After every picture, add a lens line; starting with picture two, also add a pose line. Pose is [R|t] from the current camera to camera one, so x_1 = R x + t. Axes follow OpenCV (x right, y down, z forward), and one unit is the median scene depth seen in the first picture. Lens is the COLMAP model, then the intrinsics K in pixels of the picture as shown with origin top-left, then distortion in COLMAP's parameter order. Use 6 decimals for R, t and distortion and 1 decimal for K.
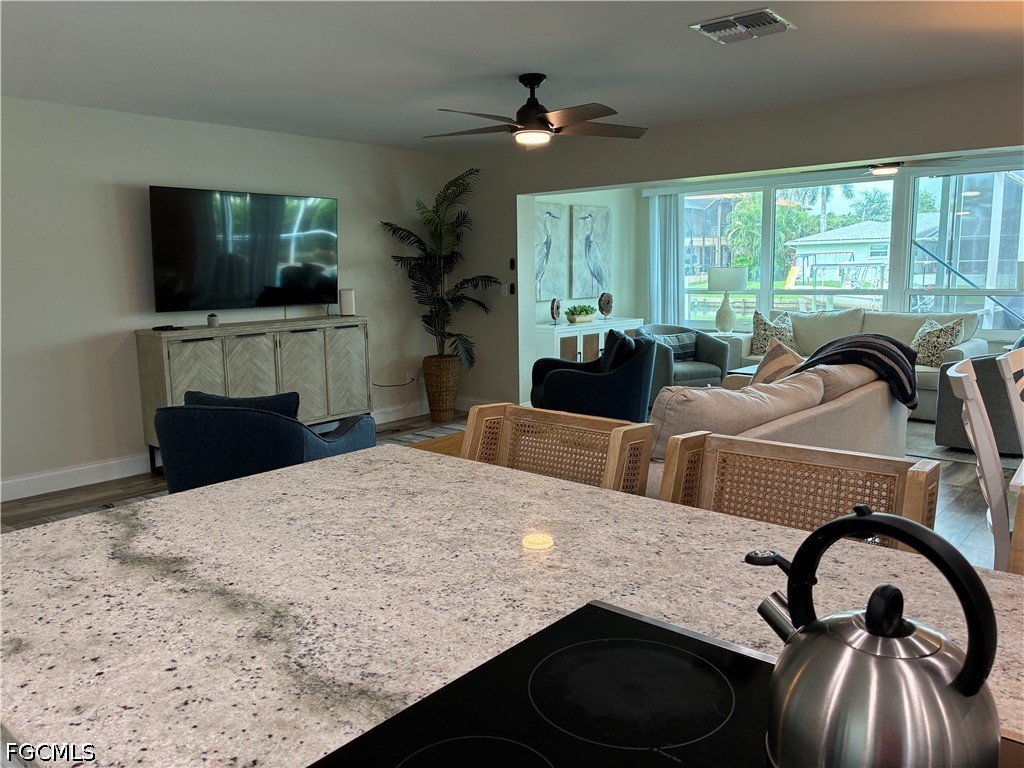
lens RADIAL K [[773.6, 0, 508.2], [0, 773.6, 379.6], [0, 0, 1]] dist [0.048930, -0.070063]
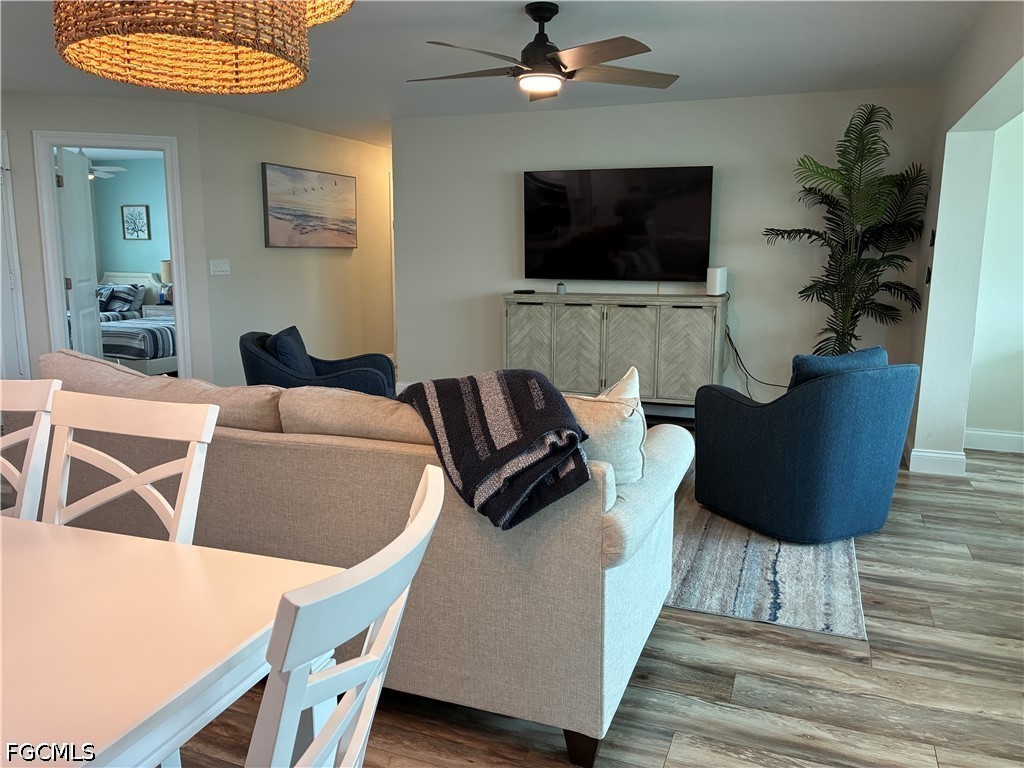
lens RADIAL K [[754.3, 0, 509.4], [0, 754.3, 404.6], [0, 0, 1]] dist [0.103918, -0.133228]
pose [[0.314407, 0.205767, -0.926719, 0.523826], [-0.142916, 0.975358, 0.168080, -0.068798], [0.938468, 0.079597, 0.336067, 0.458291]]
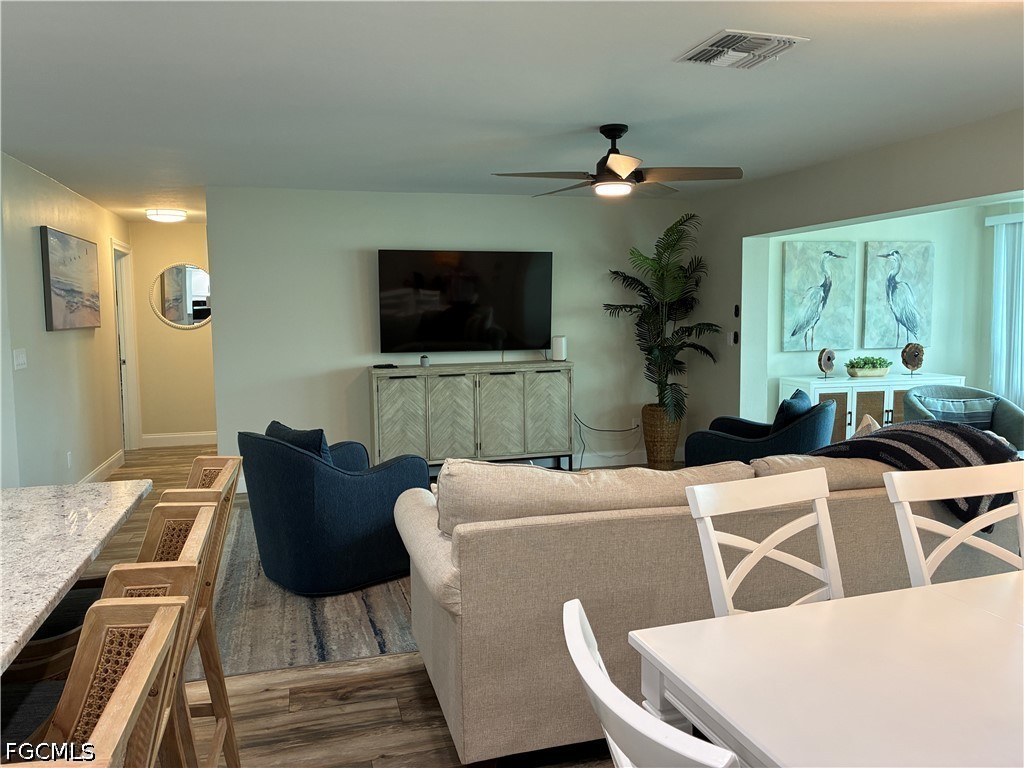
lens RADIAL K [[760.7, 0, 500.3], [0, 760.7, 386.2], [0, 0, 1]] dist [0.048481, -0.075942]
pose [[0.827982, 0.058554, -0.557689, 0.286287], [-0.078520, 0.996841, -0.011915, -0.027134], [0.555229, 0.053655, 0.829965, 0.090338]]
